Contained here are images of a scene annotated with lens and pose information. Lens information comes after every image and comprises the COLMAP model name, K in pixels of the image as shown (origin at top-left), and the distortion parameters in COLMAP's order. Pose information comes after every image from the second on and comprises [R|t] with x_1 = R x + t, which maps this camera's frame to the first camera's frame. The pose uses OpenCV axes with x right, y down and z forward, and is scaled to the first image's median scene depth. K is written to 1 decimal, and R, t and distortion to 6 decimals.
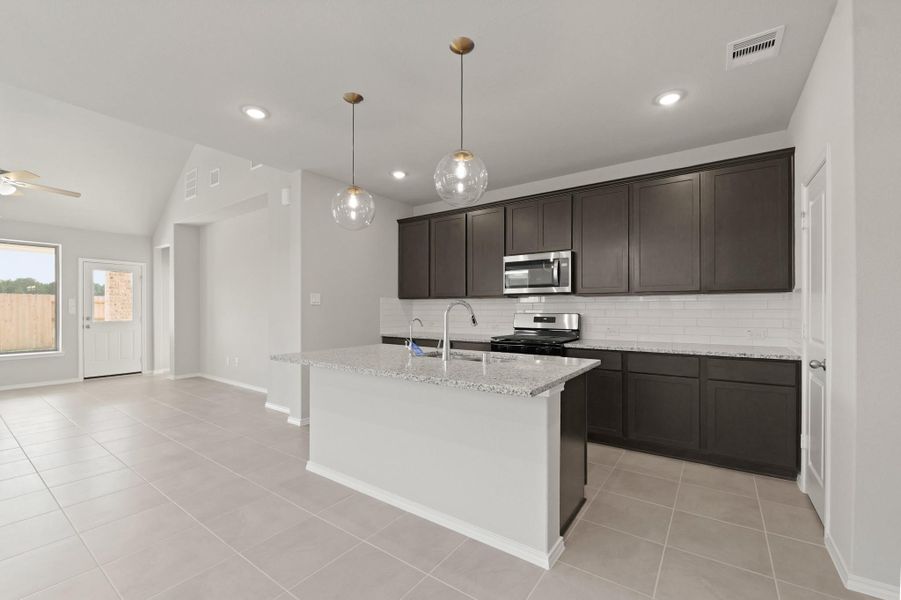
lens RADIAL K [[374.8, 0, 451.1], [0, 374.8, 308.9], [0, 0, 1]] dist [-0.002987, -0.000260]
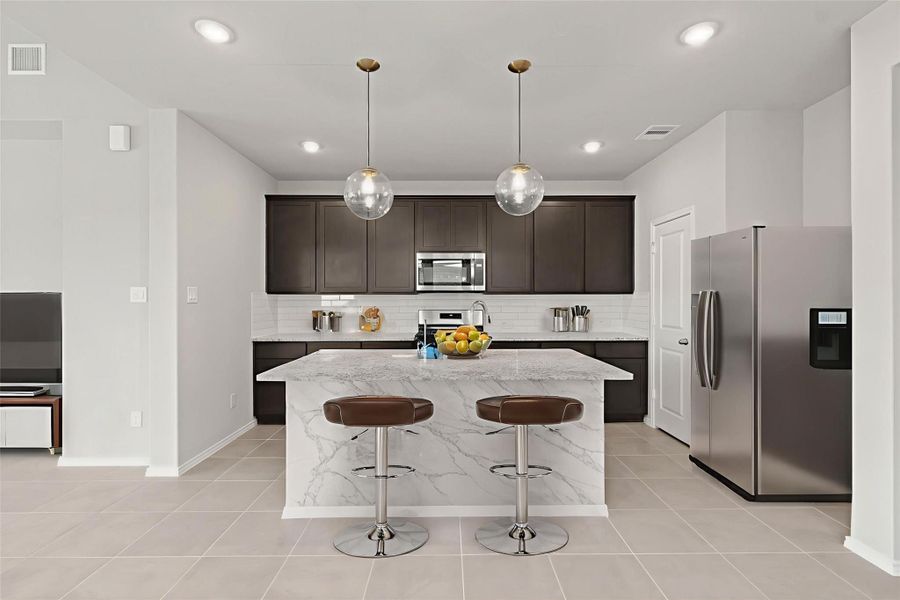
lens RADIAL K [[406.4, 0, 447.4], [0, 406.4, 301.0], [0, 0, 1]] dist [-0.003645, 0.000018]
pose [[0.812182, -0.001938, 0.583401, -0.441977], [0.000982, 0.999998, 0.001954, -0.016353], [-0.583404, -0.001014, 0.812182, 0.094856]]
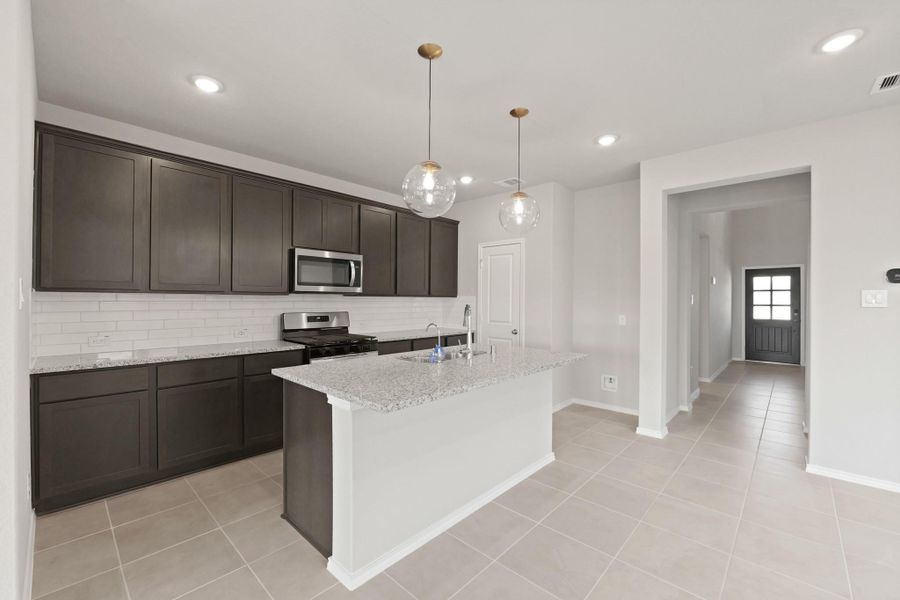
lens RADIAL K [[374.4, 0, 449.8], [0, 374.4, 294.4], [0, 0, 1]] dist [-0.002987, -0.000260]
pose [[0.136147, 0.018815, 0.990510, -0.702323], [-0.001913, 0.999823, -0.018729, -0.018226], [-0.990687, 0.000655, 0.136159, 0.565615]]
